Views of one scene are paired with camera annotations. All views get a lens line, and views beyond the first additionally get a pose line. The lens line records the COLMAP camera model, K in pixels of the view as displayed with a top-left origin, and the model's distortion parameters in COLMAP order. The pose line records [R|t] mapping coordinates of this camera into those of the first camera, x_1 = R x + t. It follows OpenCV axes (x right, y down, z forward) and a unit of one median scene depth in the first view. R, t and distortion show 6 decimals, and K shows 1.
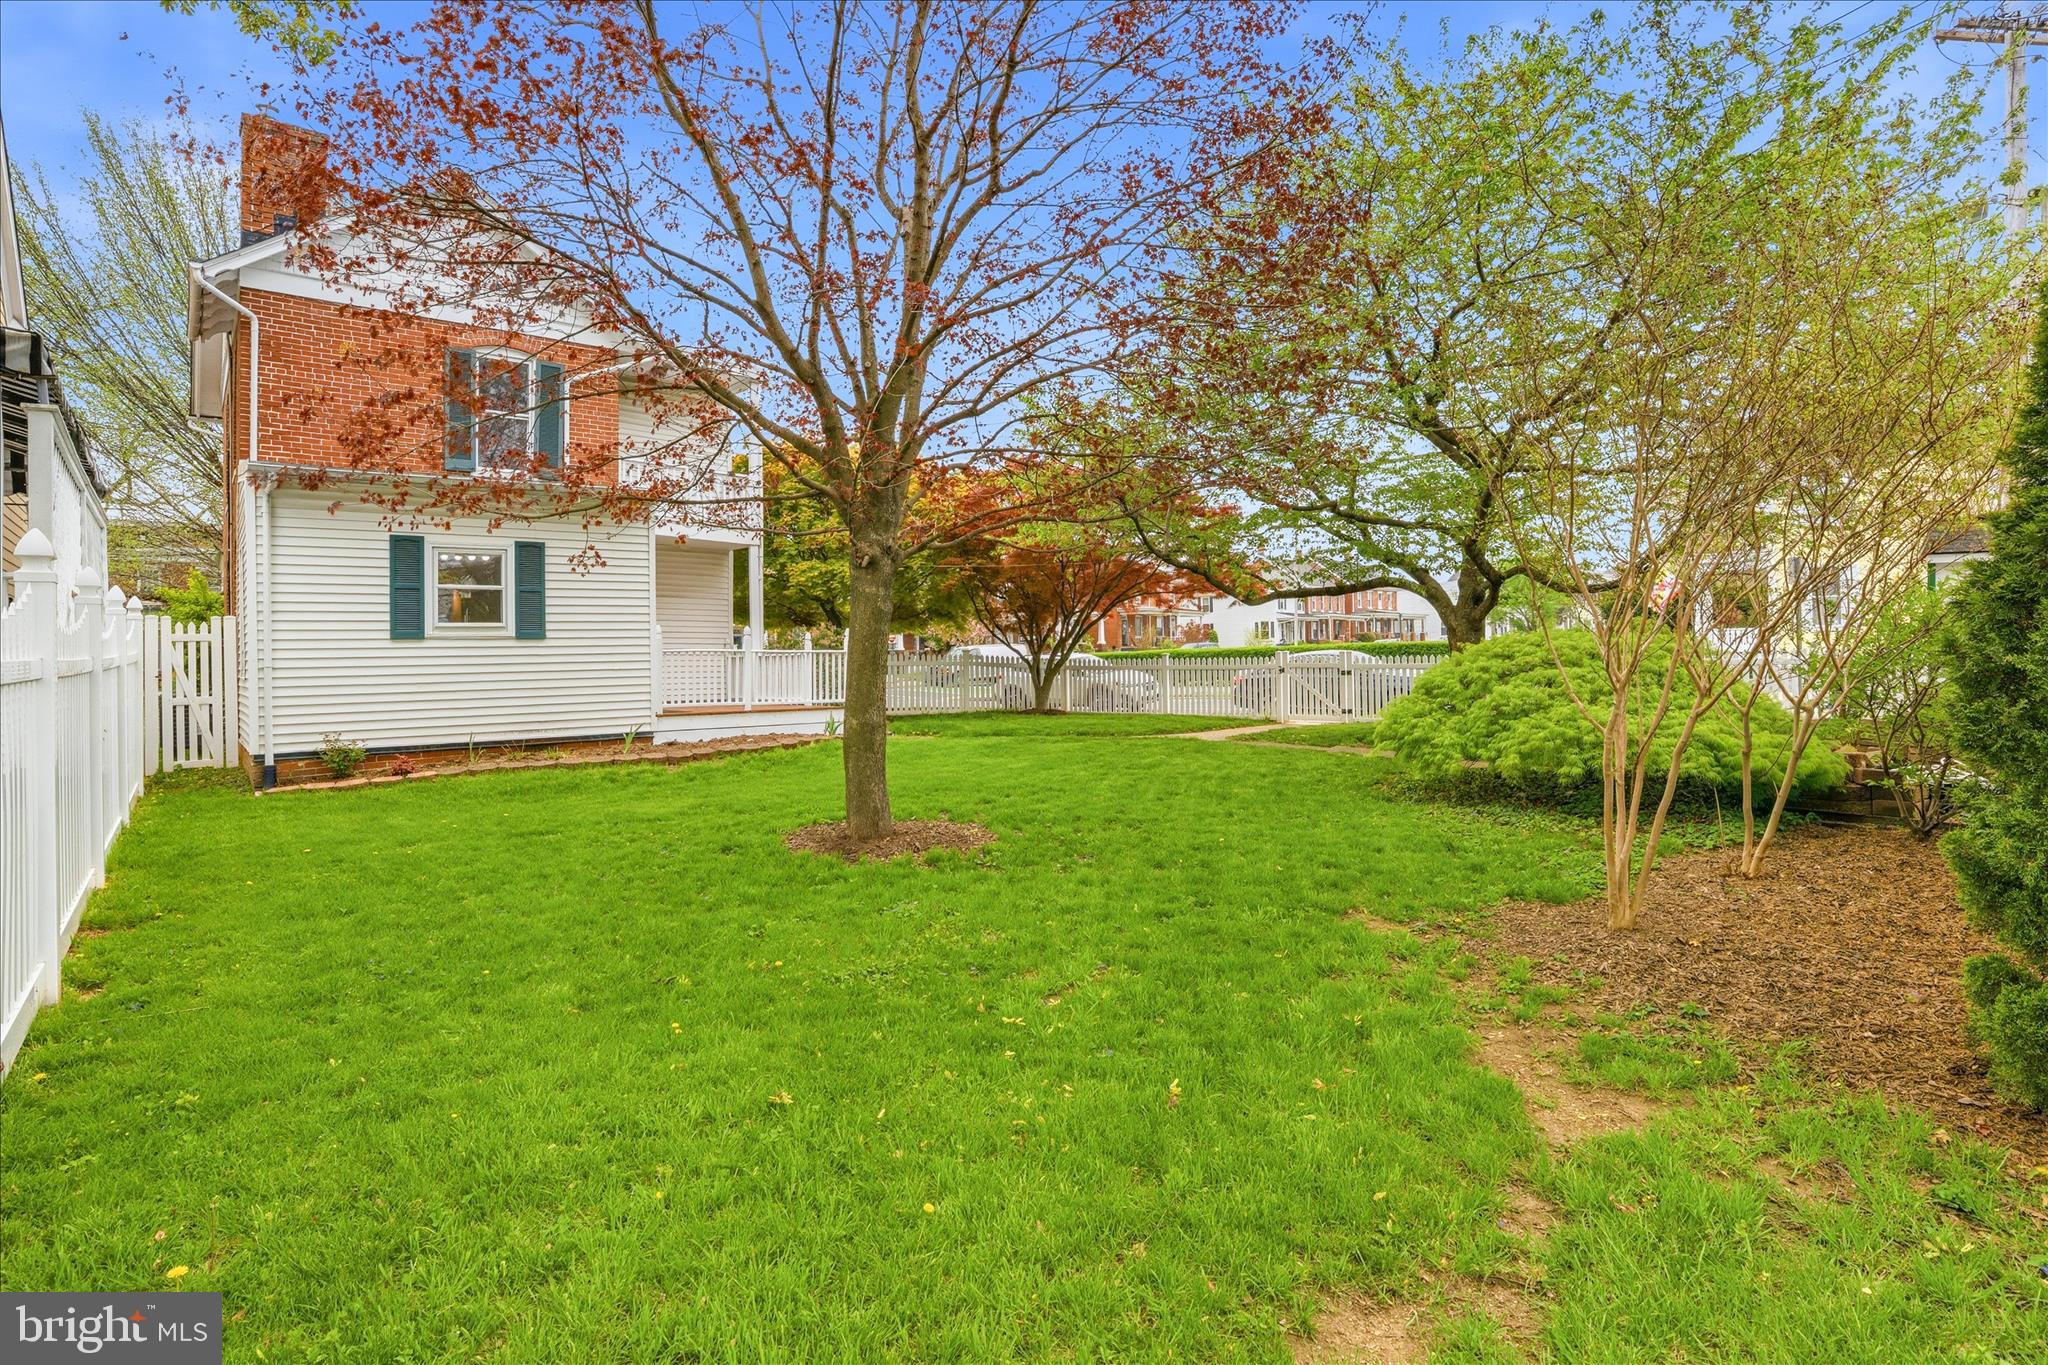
lens RADIAL K [[950.6, 0, 1027.0], [0, 950.6, 678.2], [0, 0, 1]] dist [-0.073608, 0.028664]
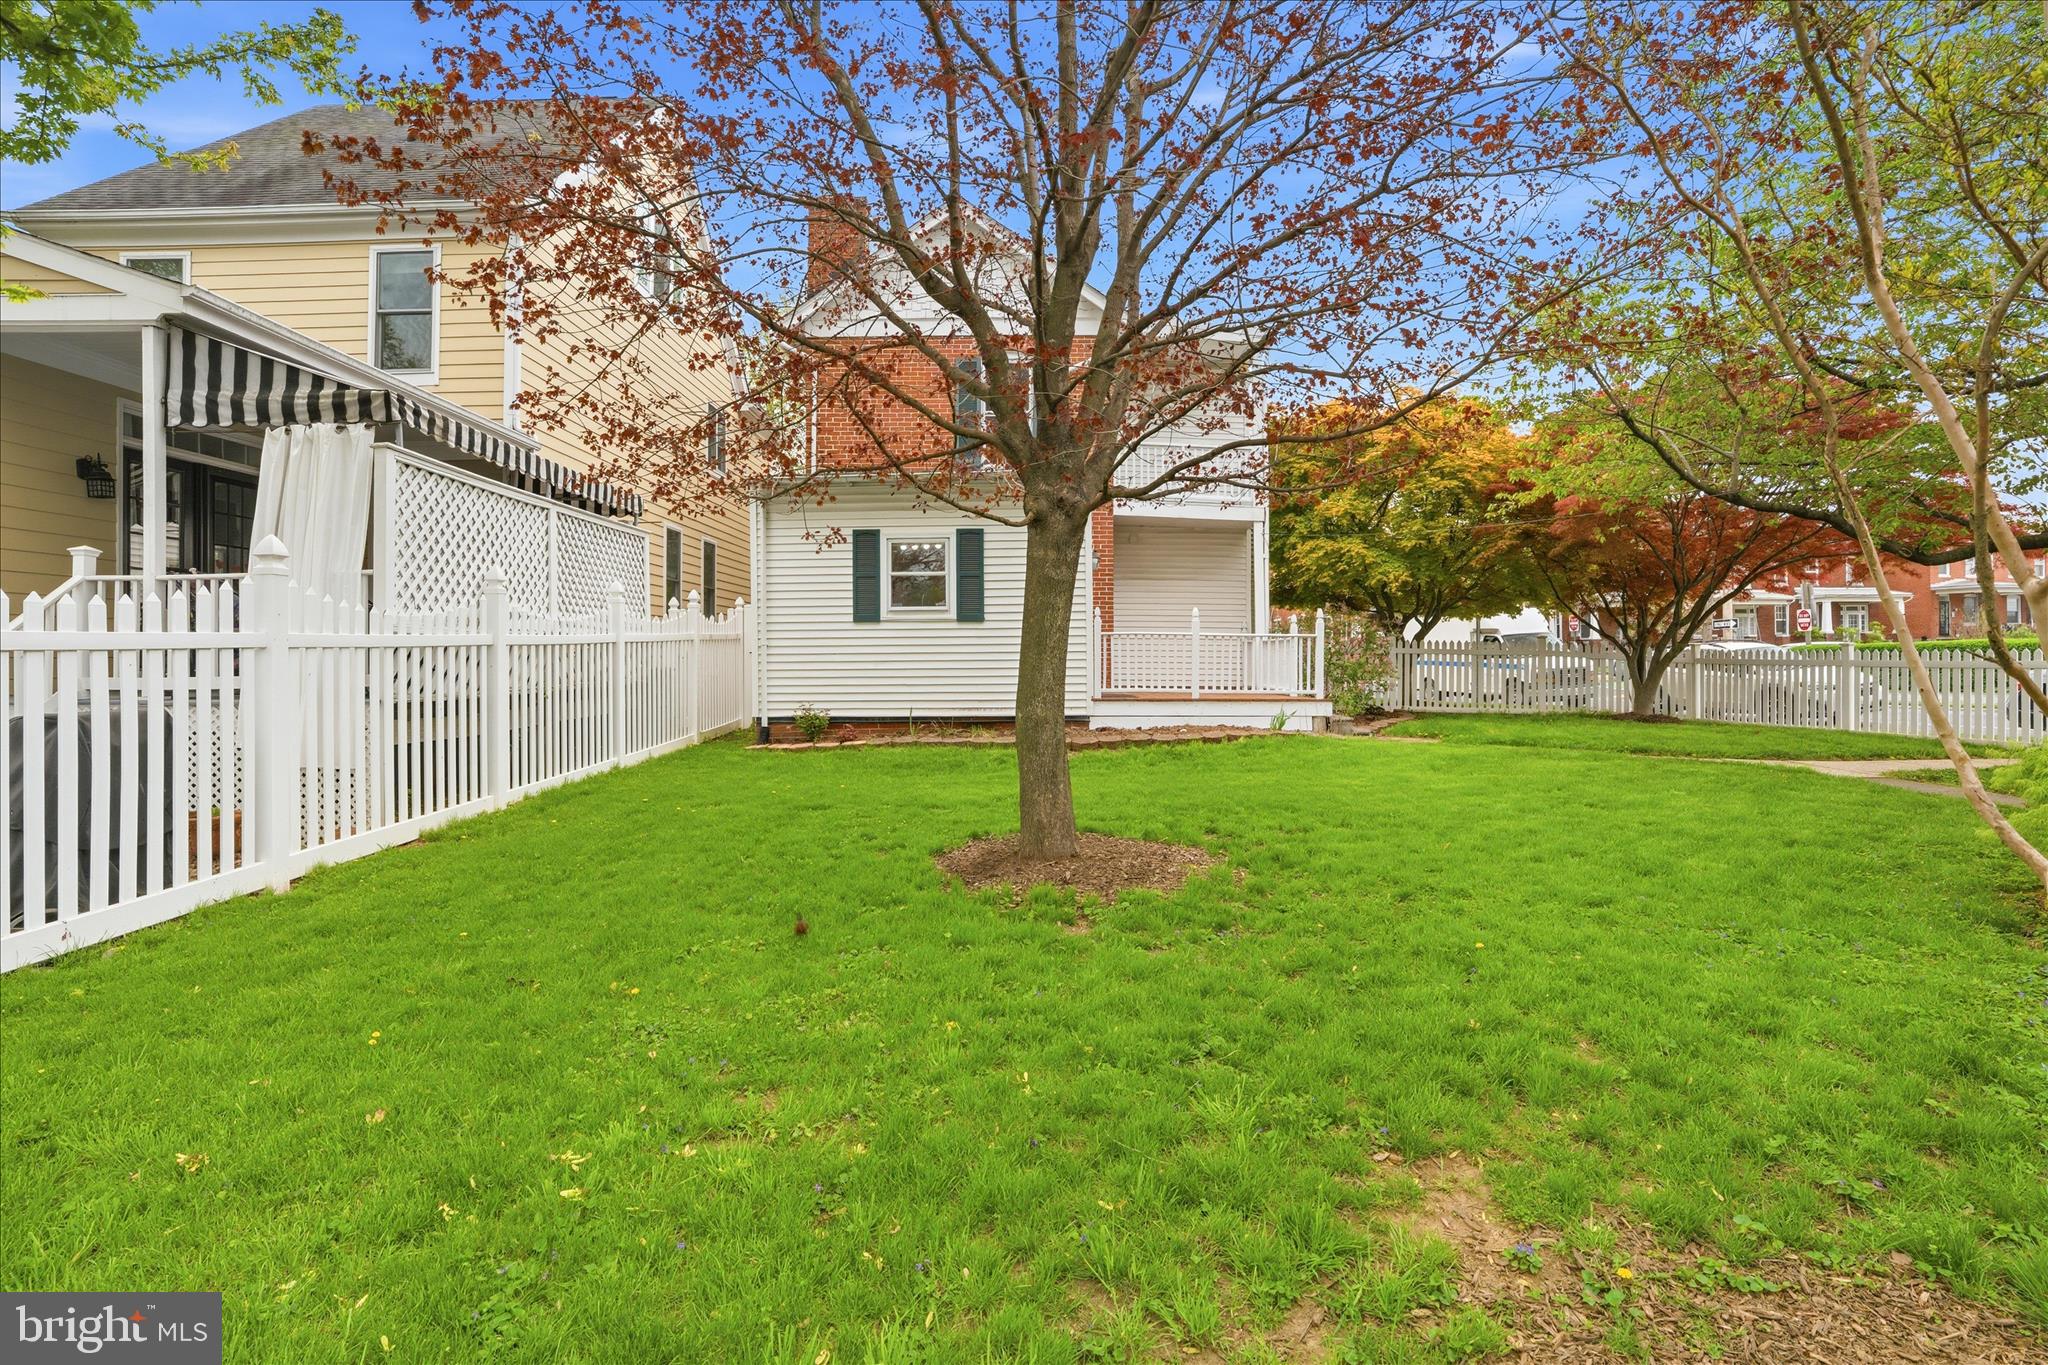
lens RADIAL K [[950.6, 0, 1027.0], [0, 950.6, 678.2], [0, 0, 1]] dist [-0.073608, 0.028664]
pose [[0.768259, 0.030266, -0.639423, 0.204495], [-0.021400, 0.999538, 0.021600, -0.002597], [0.639782, -0.002911, 0.768551, 0.219313]]
